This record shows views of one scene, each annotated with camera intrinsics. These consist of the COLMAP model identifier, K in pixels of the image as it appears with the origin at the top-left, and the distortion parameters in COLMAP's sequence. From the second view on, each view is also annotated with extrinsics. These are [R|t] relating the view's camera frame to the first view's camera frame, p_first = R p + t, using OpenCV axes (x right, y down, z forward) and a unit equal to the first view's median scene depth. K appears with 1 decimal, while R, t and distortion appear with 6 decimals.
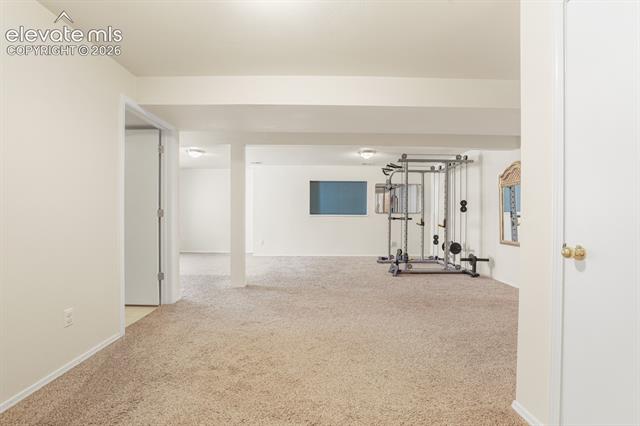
lens RADIAL K [[278.4, 0, 316.0], [0, 278.4, 214.6], [0, 0, 1]] dist [-0.031207, 0.002779]
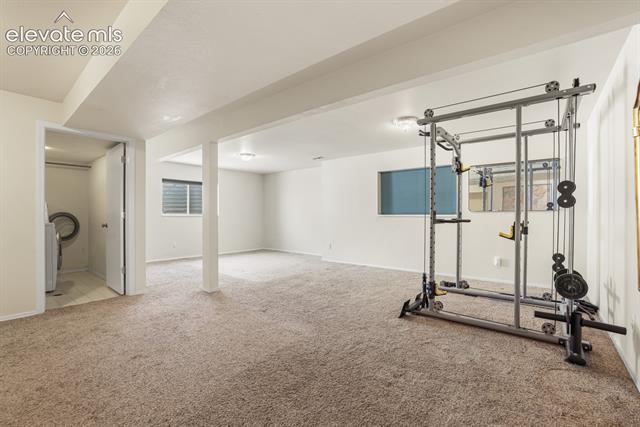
lens RADIAL K [[278.4, 0, 319.7], [0, 278.4, 215.4], [0, 0, 1]] dist [-0.031207, 0.002779]
pose [[0.766518, -0.005430, -0.642199, 0.465869], [0.008411, 0.999963, 0.001584, -0.001007], [0.642167, -0.006615, 0.766536, 0.377876]]
